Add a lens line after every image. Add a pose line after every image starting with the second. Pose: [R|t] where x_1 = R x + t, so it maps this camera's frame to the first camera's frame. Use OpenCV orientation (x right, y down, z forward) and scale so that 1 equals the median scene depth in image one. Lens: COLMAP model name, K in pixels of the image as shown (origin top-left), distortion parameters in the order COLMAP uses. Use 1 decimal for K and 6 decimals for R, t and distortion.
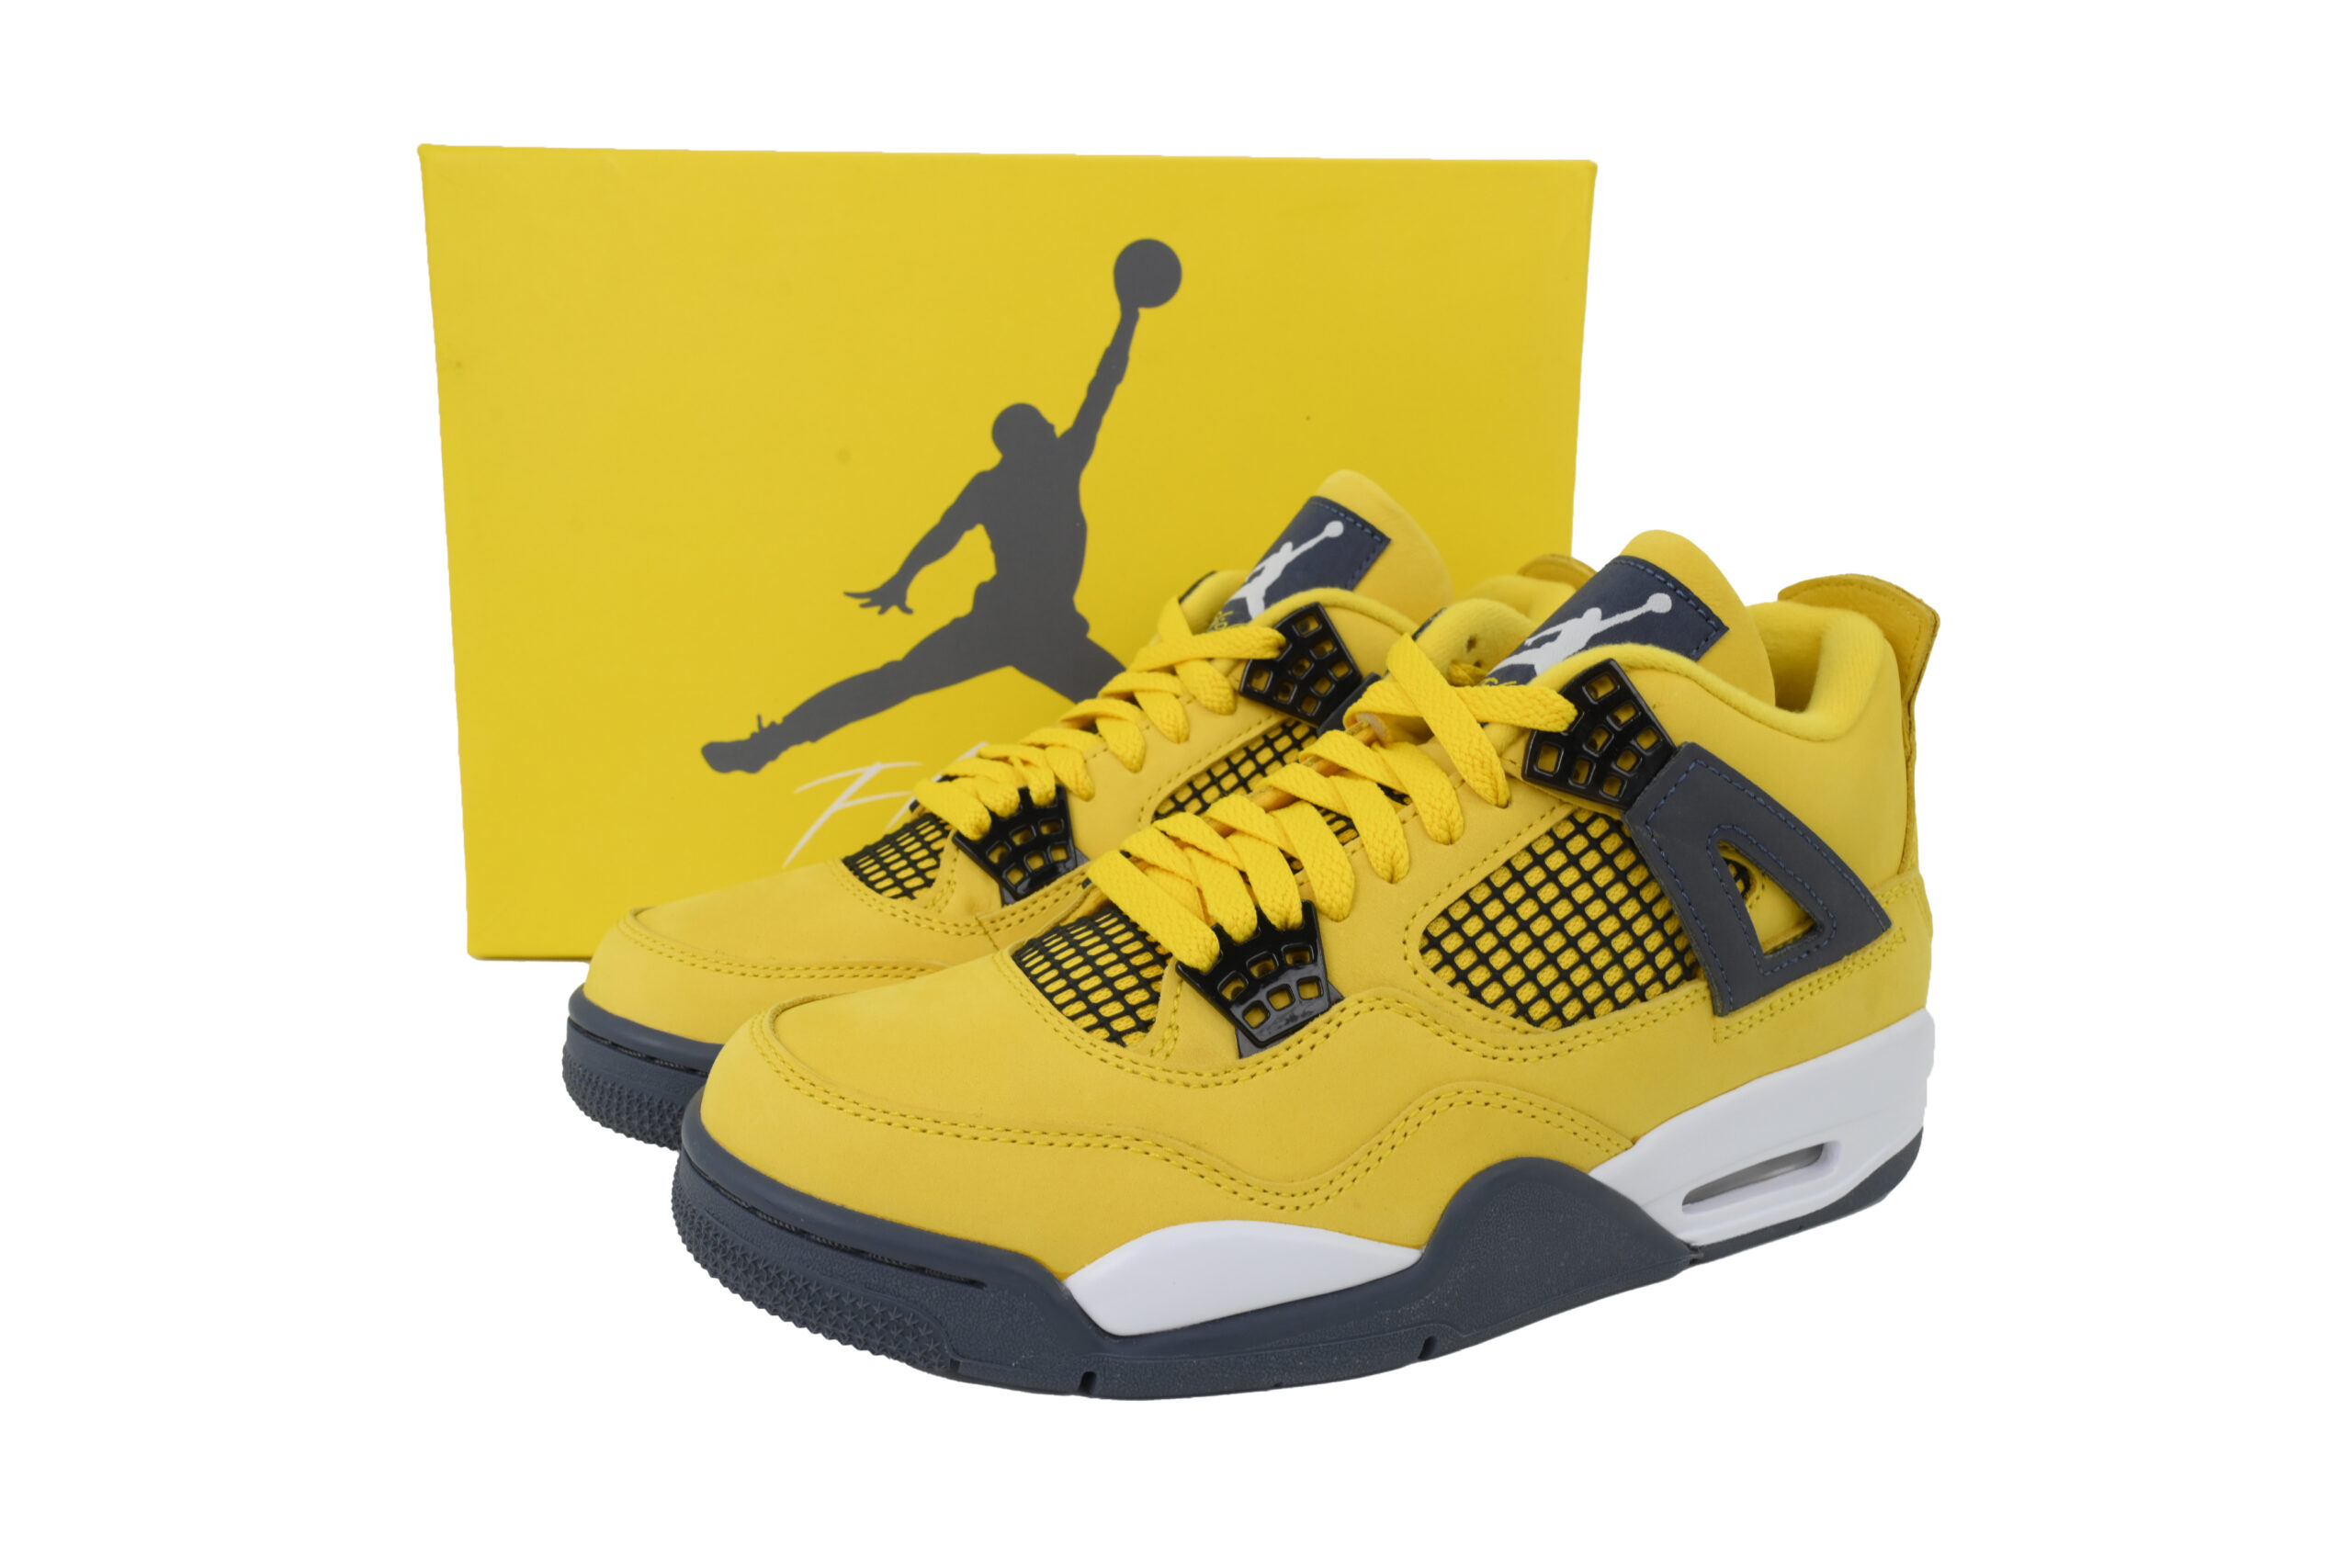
lens RADIAL K [[1590.7, 0, 1176.0], [0, 1590.7, 784.0], [0, 0, 1]] dist [0.001463, -0.001543]
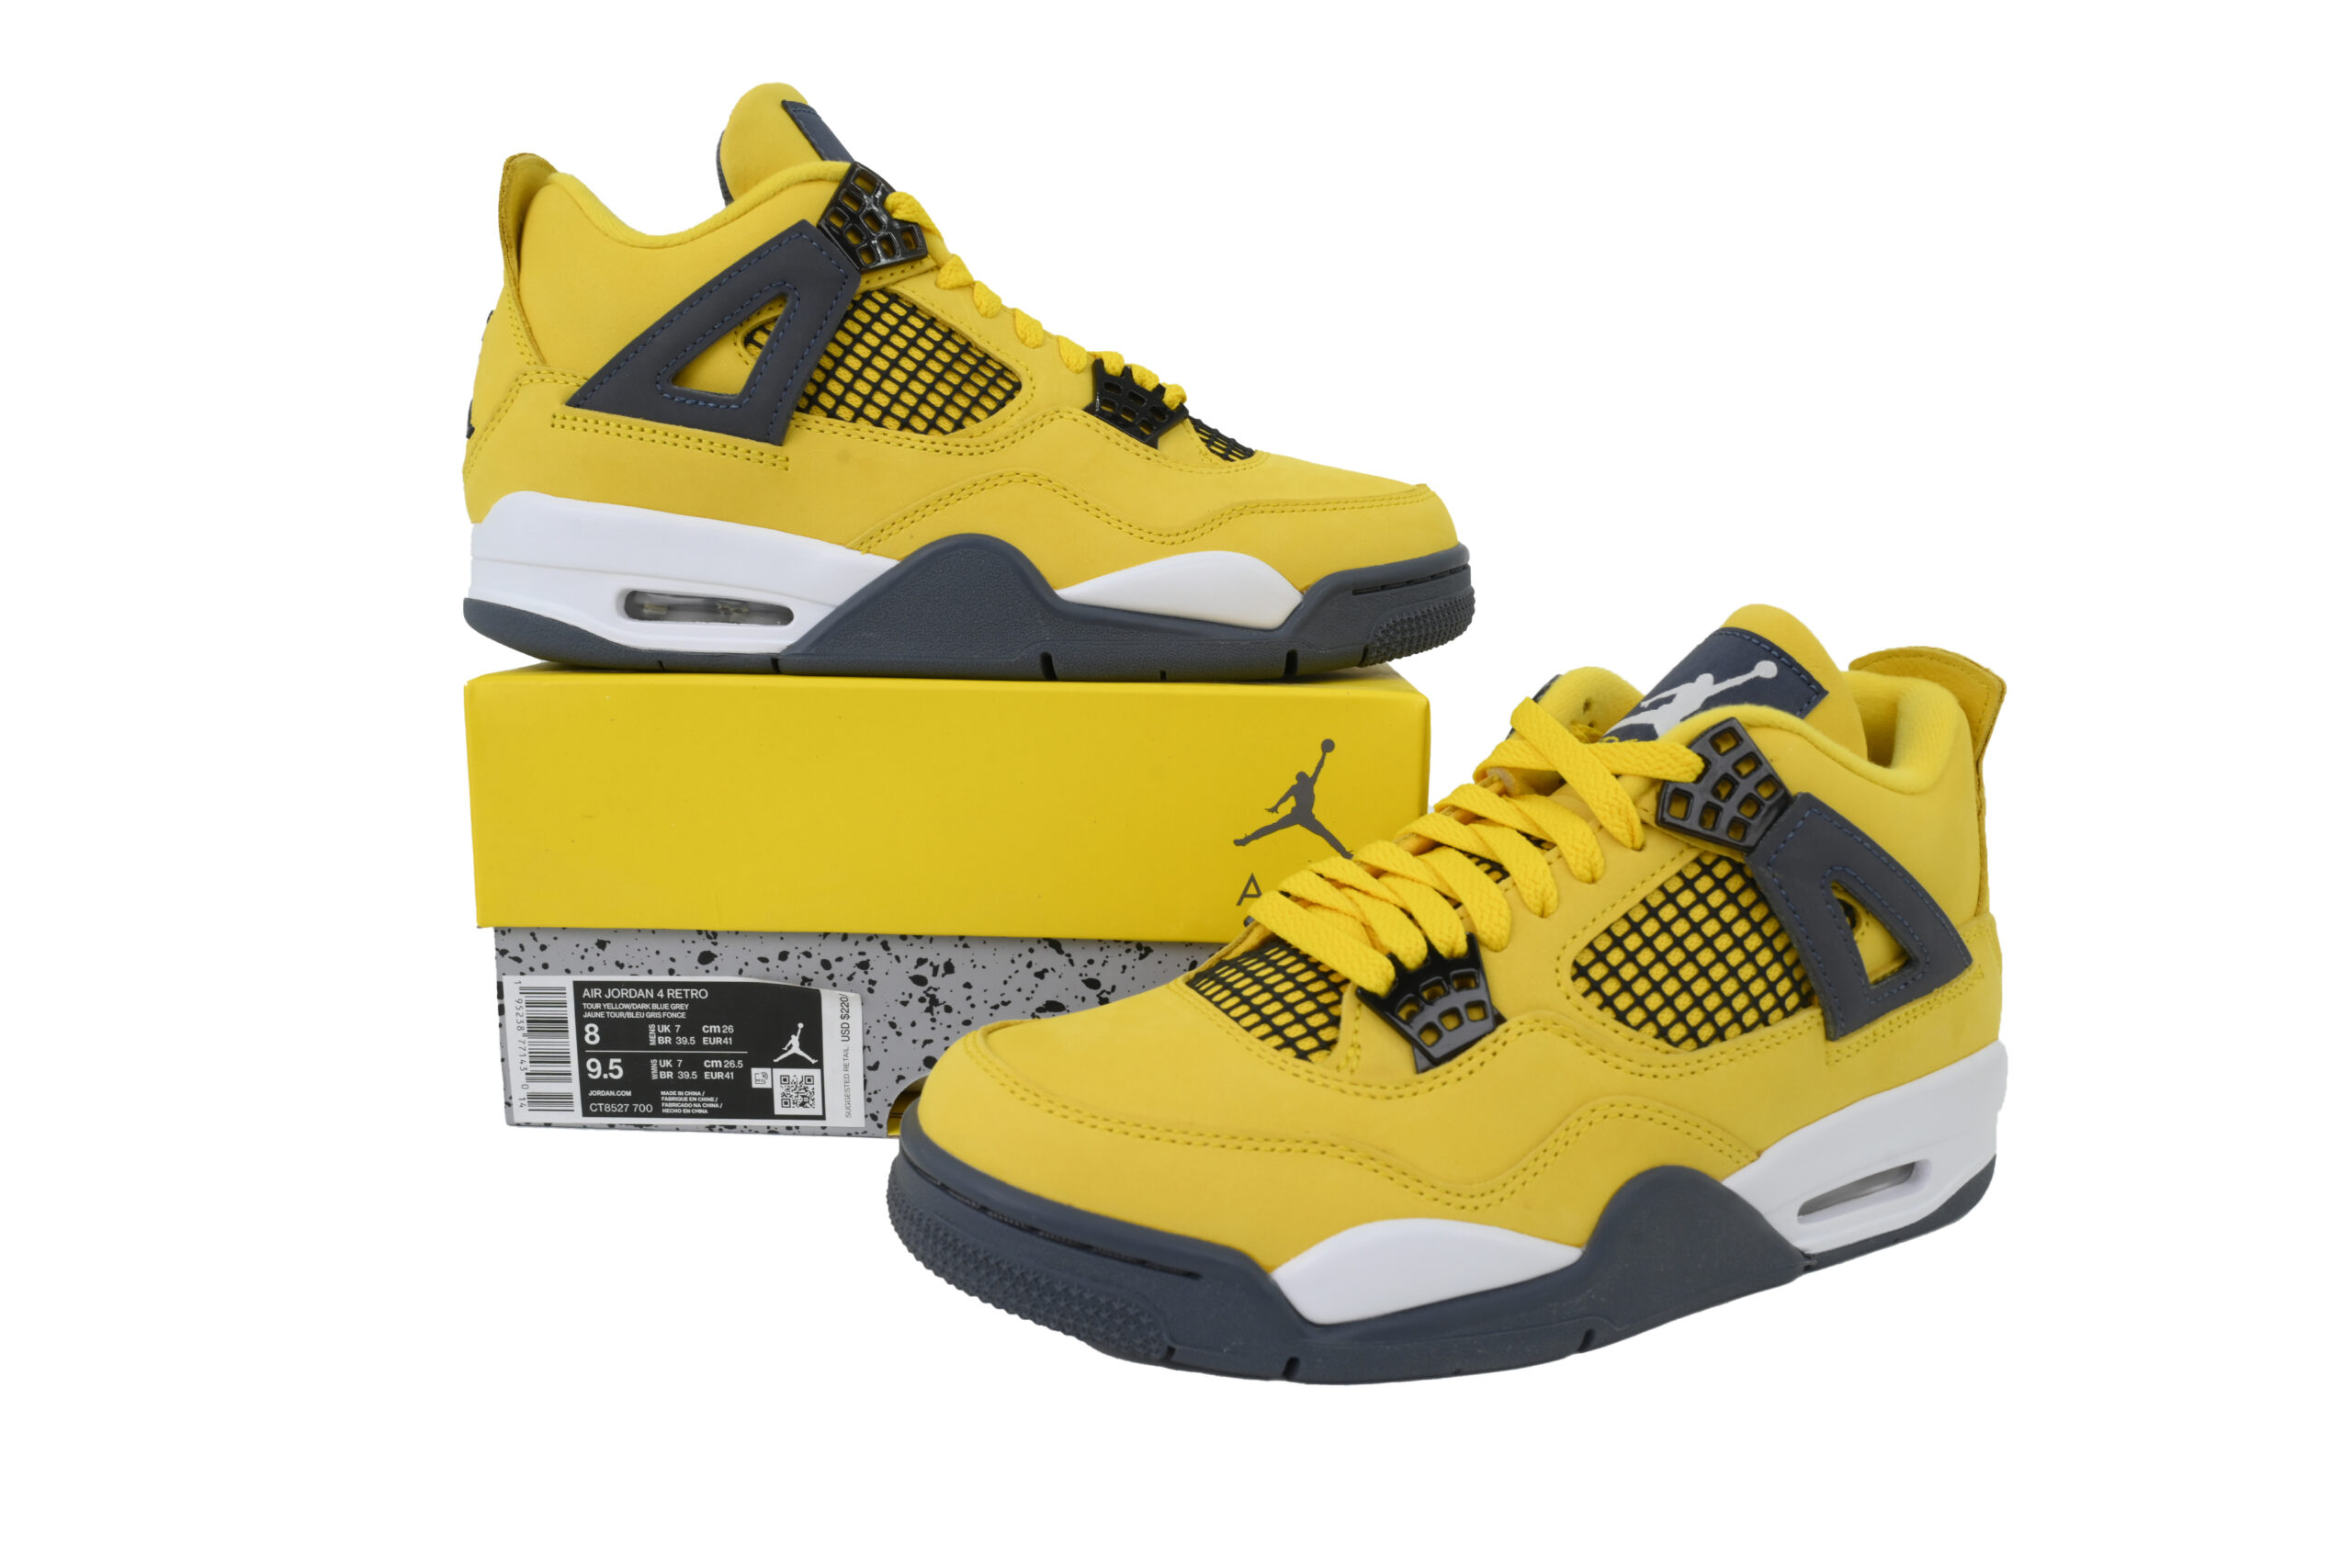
lens RADIAL K [[1590.7, 0, 1176.0], [0, 1590.7, 784.0], [0, 0, 1]] dist [0.001463, -0.001543]
pose [[0.999632, 0.004986, 0.026680, -0.148035], [-0.003628, 0.998706, -0.050726, 0.026125], [-0.026899, 0.050610, 0.998356, -0.103544]]
